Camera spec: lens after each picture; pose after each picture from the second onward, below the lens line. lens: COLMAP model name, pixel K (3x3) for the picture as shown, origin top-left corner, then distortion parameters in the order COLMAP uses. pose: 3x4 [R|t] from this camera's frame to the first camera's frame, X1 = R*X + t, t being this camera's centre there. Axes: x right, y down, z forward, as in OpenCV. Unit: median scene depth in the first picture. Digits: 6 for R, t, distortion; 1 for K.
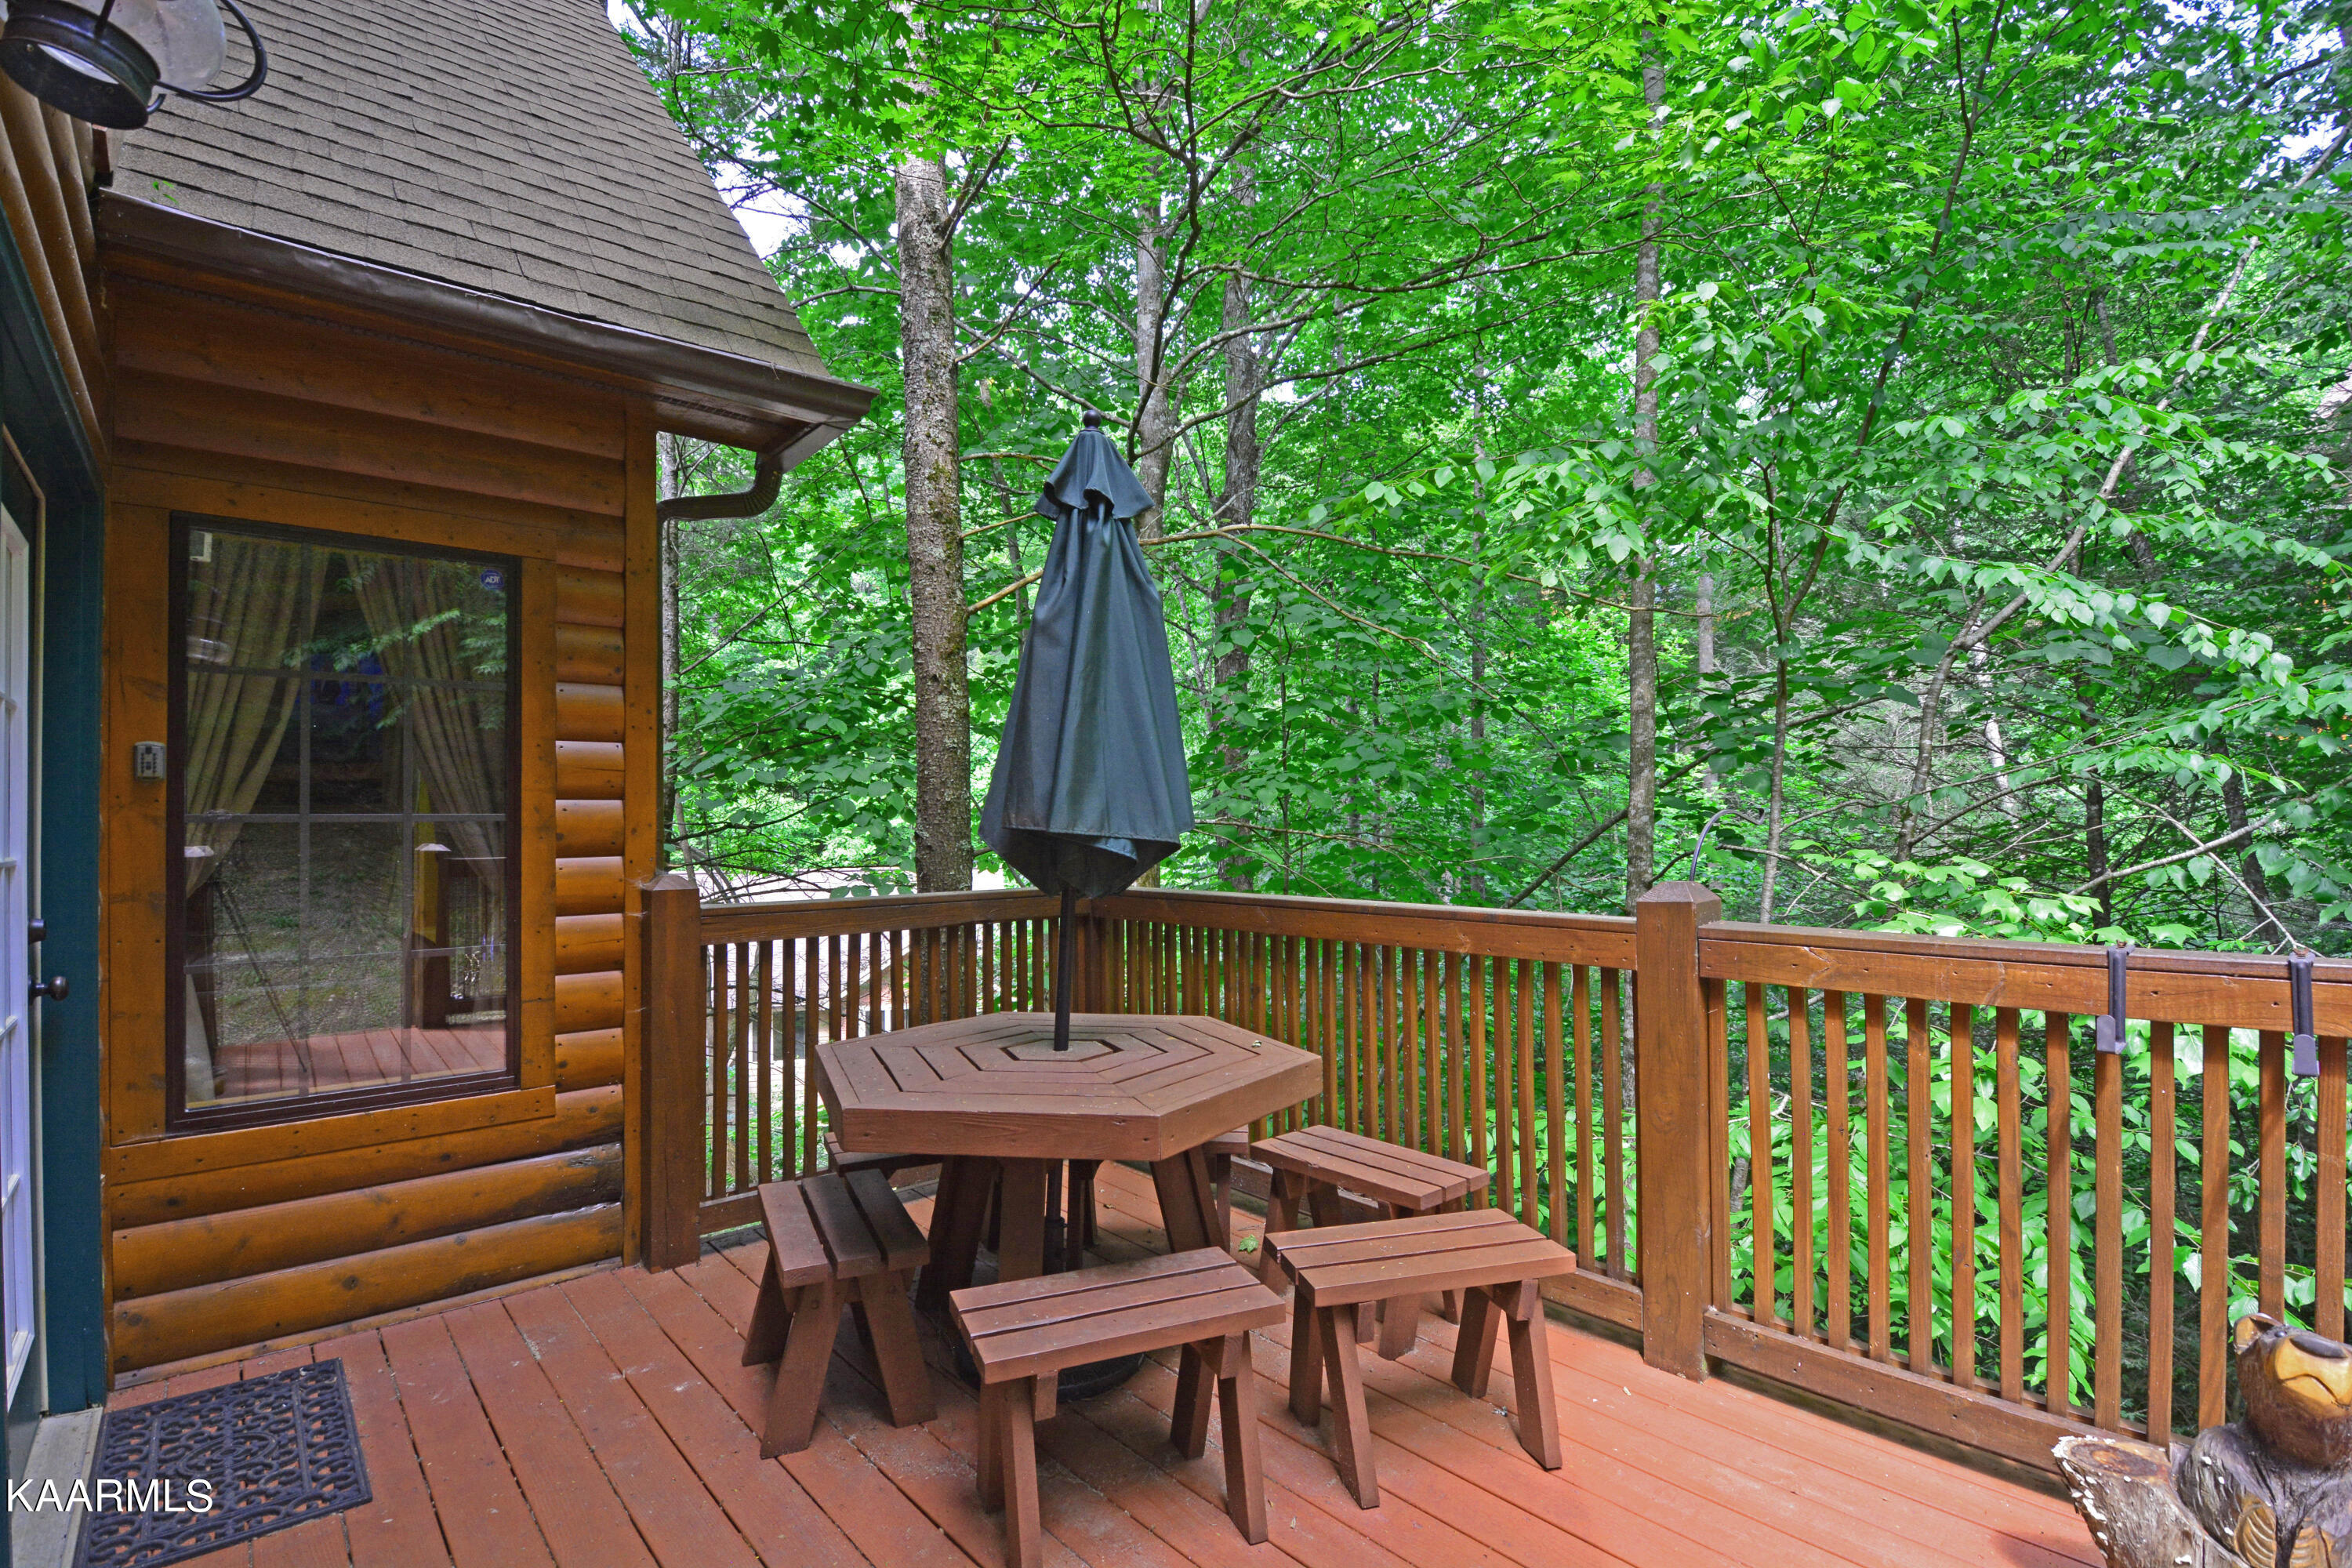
lens RADIAL K [[1069.5, 0, 1173.2], [0, 1069.5, 802.8], [0, 0, 1]] dist [0.007337, -0.016880]
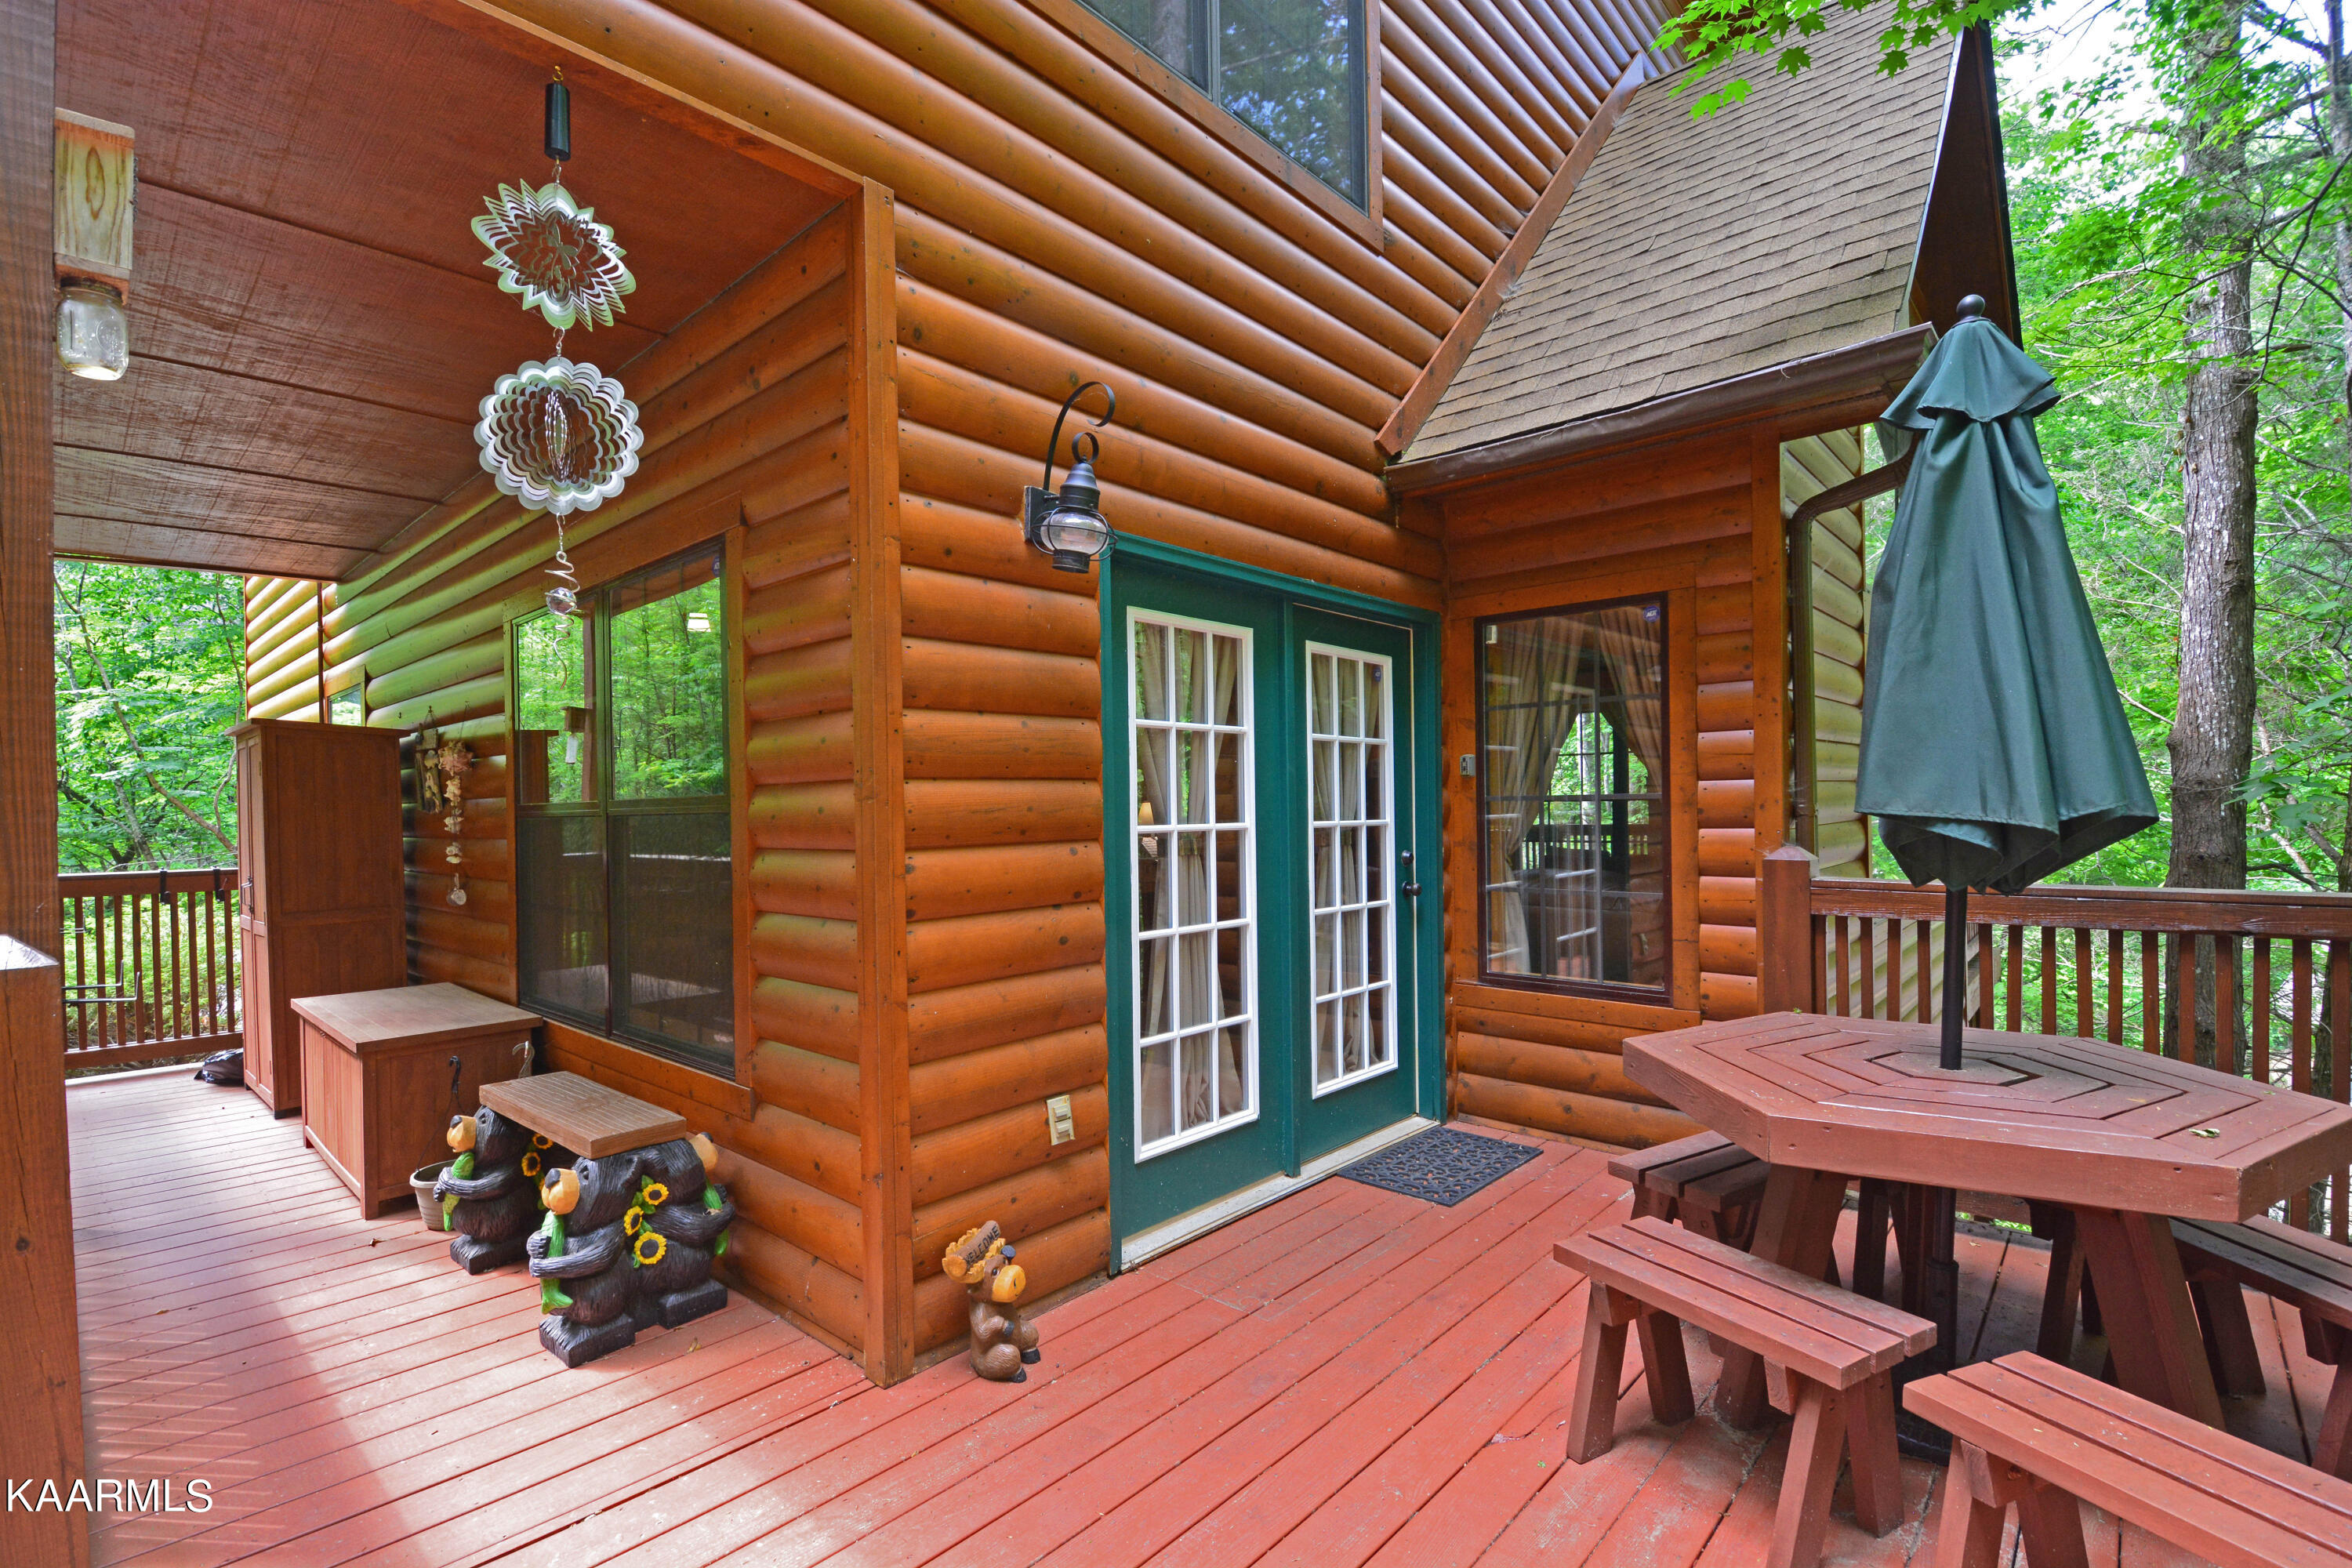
lens RADIAL K [[1069.5, 0, 1157.8], [0, 1069.5, 806.5], [0, 0, 1]] dist [0.007337, -0.016880]
pose [[0.109317, 0.006096, -0.993988, 0.667476], [0.030154, 0.999501, 0.009446, -0.004653], [0.993550, -0.031005, 0.109078, 0.283792]]
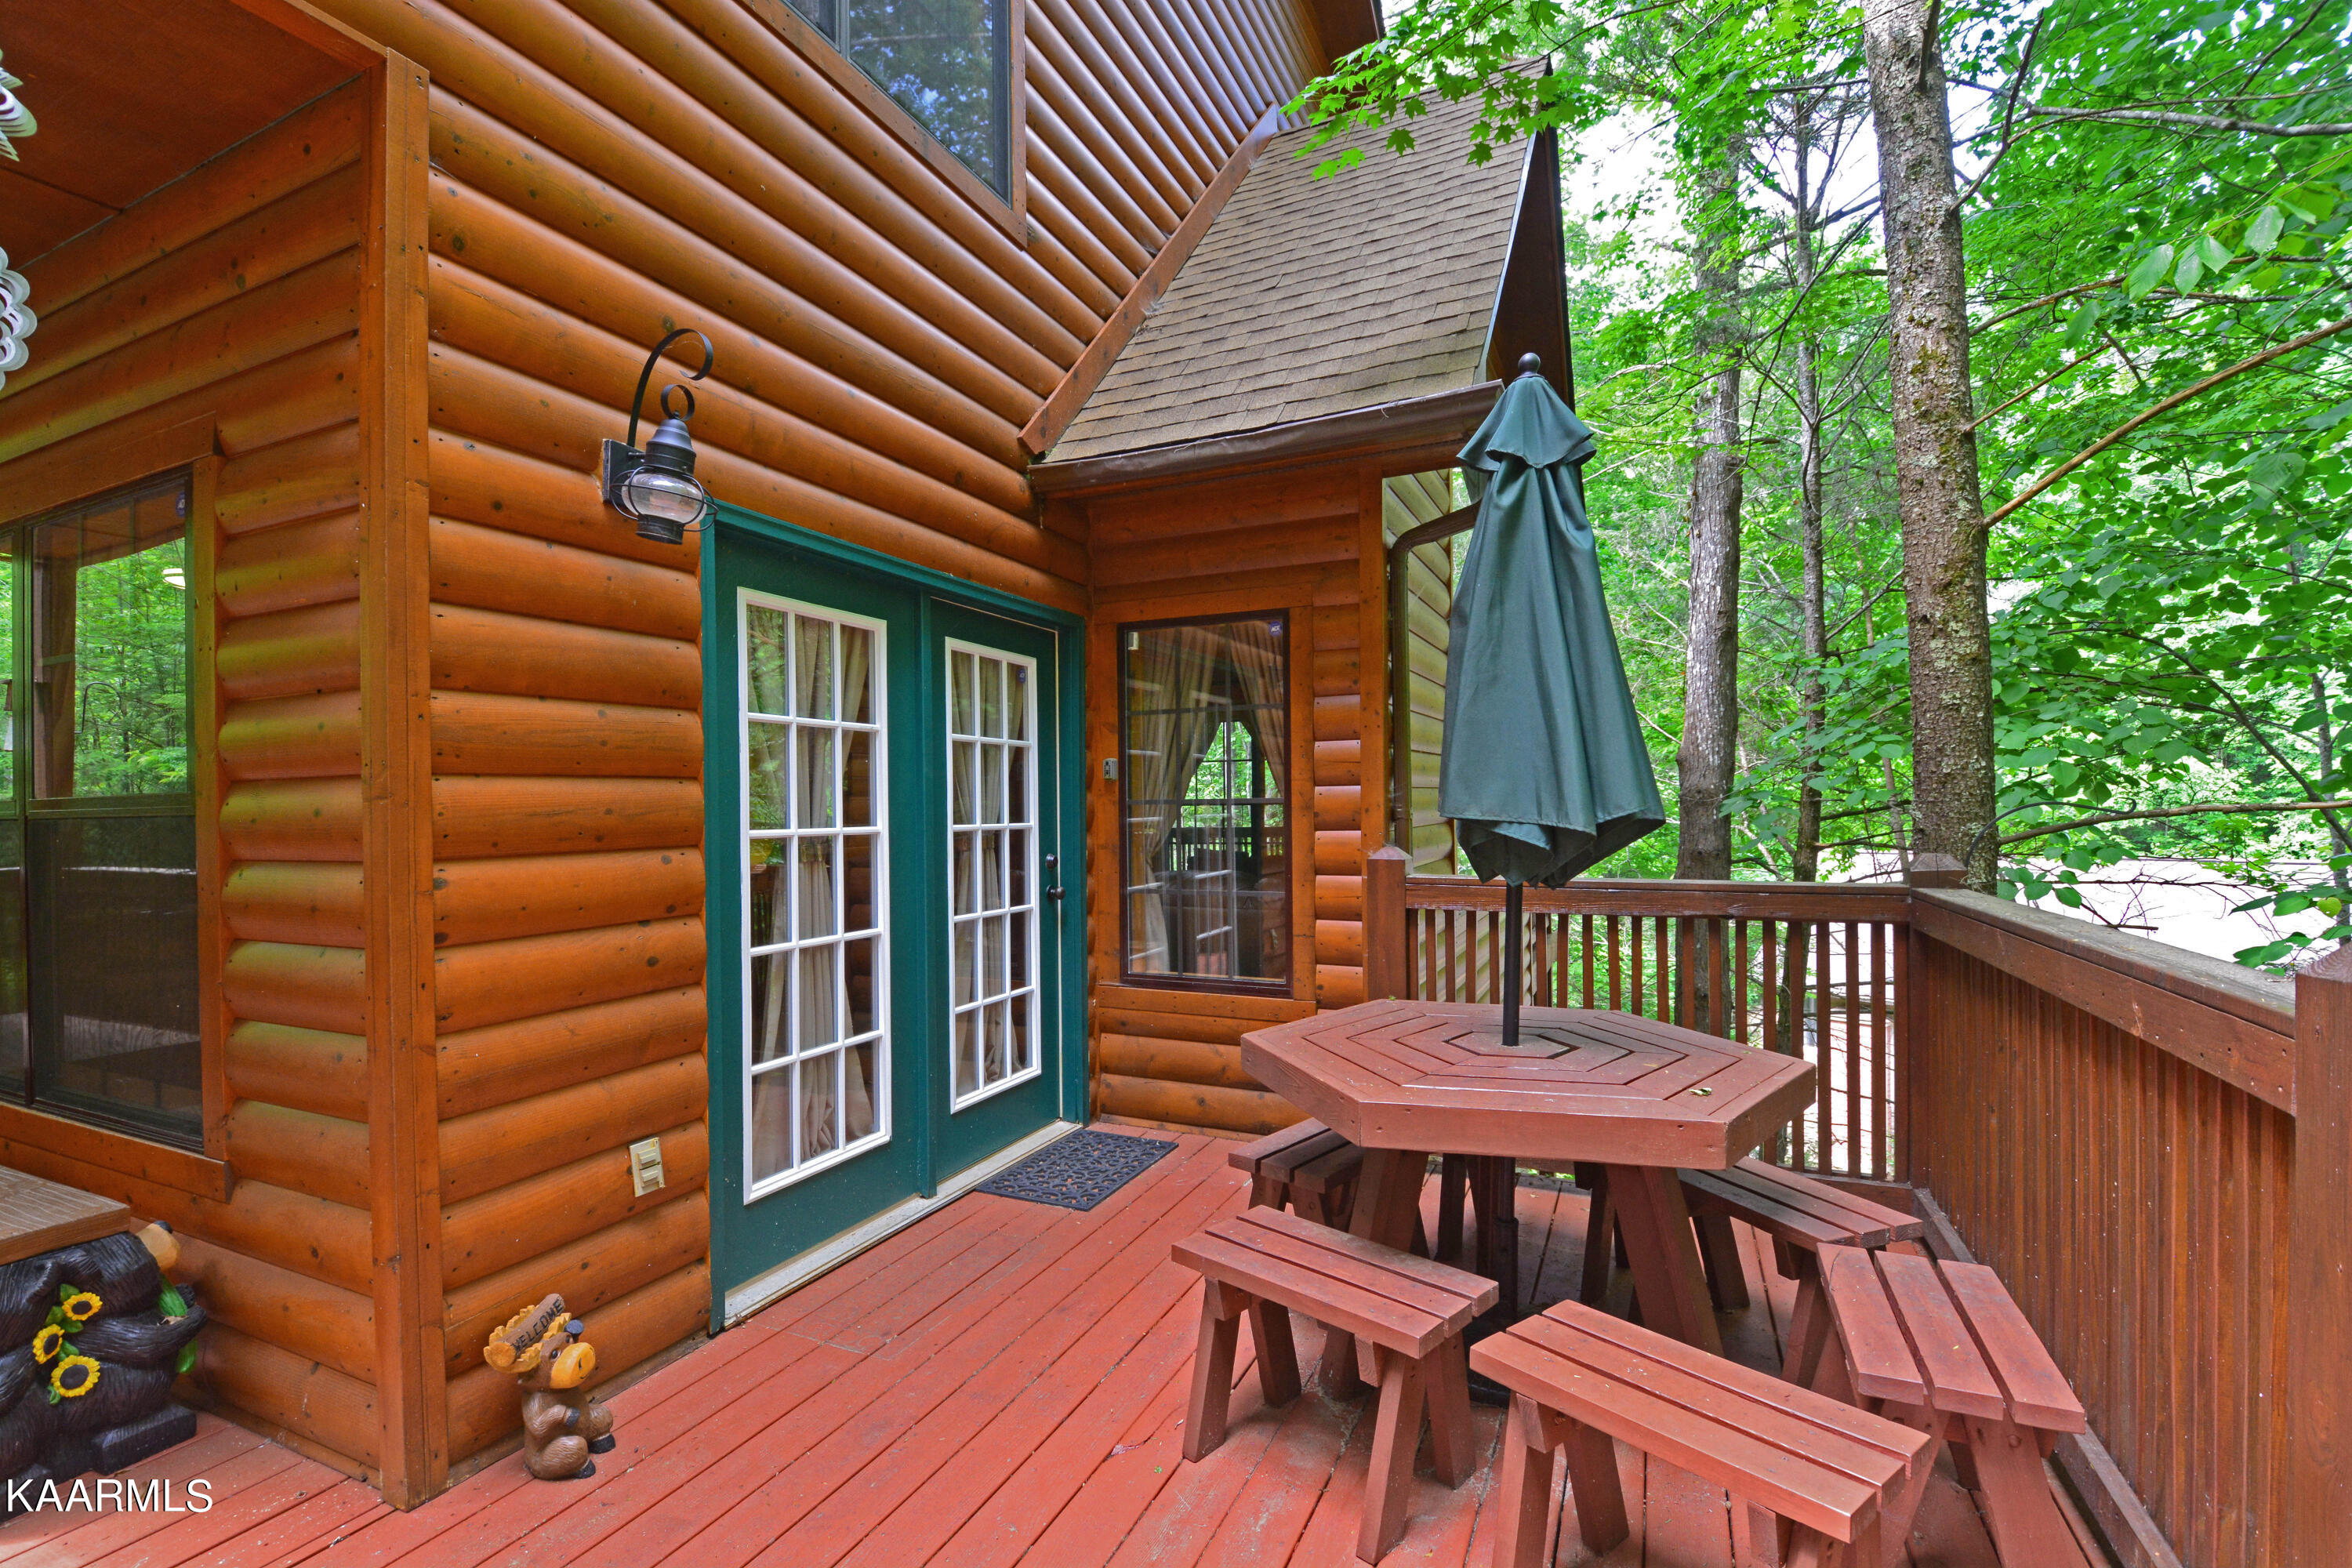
lens RADIAL K [[1069.5, 0, 1156.9], [0, 1069.5, 805.8], [0, 0, 1]] dist [0.007337, -0.016880]
pose [[0.404715, 0.003297, -0.914437, 0.633933], [0.023574, 0.999624, 0.014037, -0.002730], [0.914139, -0.027238, 0.404485, 0.331107]]
